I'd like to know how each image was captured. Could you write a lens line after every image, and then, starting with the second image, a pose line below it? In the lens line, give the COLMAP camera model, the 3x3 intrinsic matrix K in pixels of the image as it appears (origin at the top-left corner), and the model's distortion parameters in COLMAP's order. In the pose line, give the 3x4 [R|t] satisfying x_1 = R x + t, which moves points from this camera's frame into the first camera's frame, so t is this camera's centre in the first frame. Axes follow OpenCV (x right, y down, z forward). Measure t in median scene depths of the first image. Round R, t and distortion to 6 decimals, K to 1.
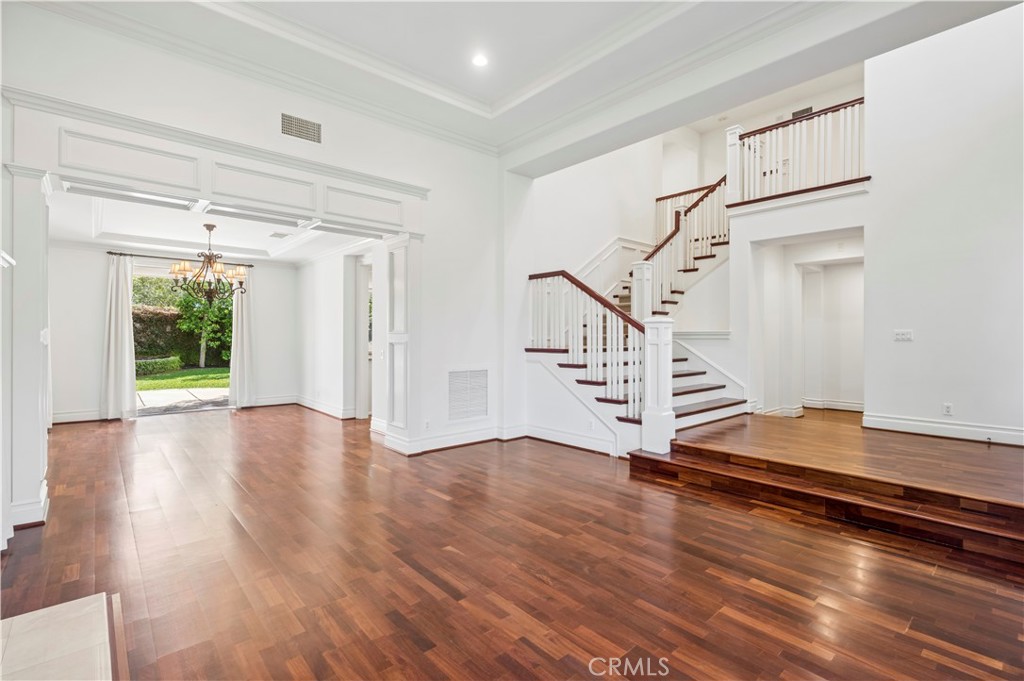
lens RADIAL K [[474.1, 0, 518.3], [0, 474.1, 340.8], [0, 0, 1]] dist [-0.002728, 0.003555]
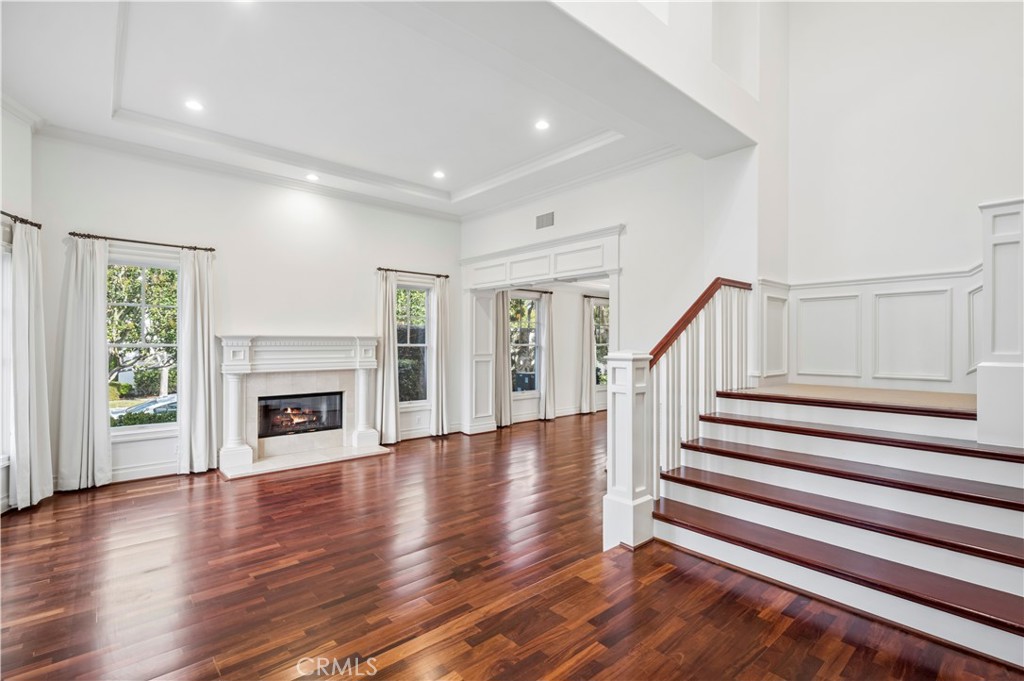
lens RADIAL K [[474.1, 0, 515.8], [0, 474.1, 341.5], [0, 0, 1]] dist [-0.002728, 0.003555]
pose [[-0.008028, -0.003645, -0.999961, 0.589171], [-0.005229, 0.999980, -0.003603, -0.035460], [0.999954, 0.005200, -0.008047, 0.525156]]
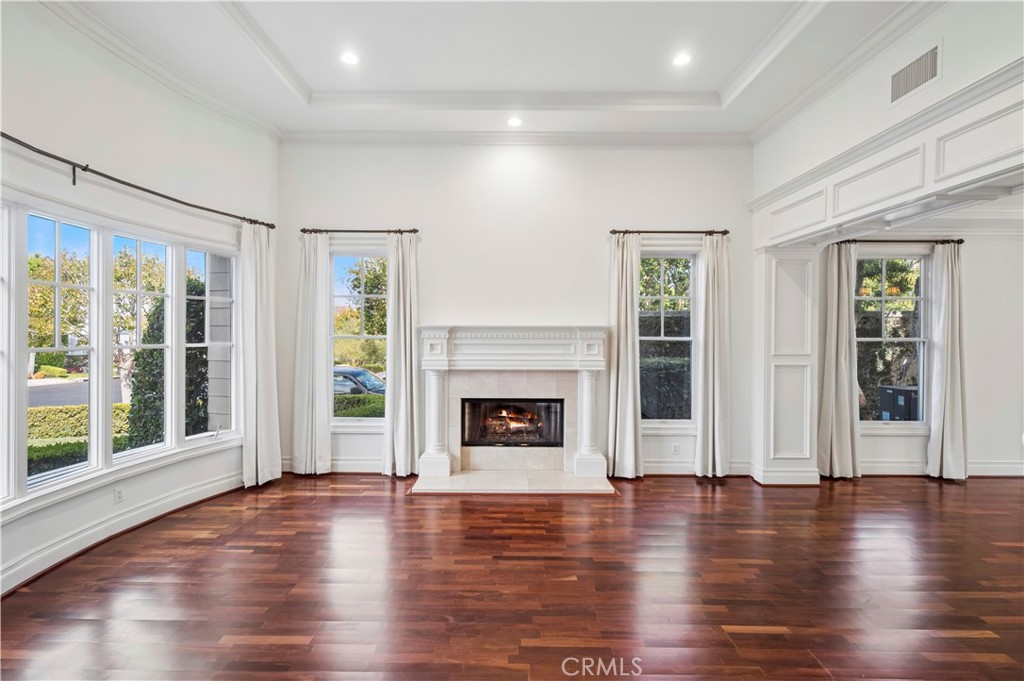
lens RADIAL K [[474.1, 0, 504.8], [0, 474.1, 337.2], [0, 0, 1]] dist [-0.002728, 0.003555]
pose [[-0.675914, 0.001186, -0.736980, 0.266109], [-0.006818, 0.999946, 0.007861, -0.035808], [0.736949, 0.010338, -0.675869, 0.587768]]
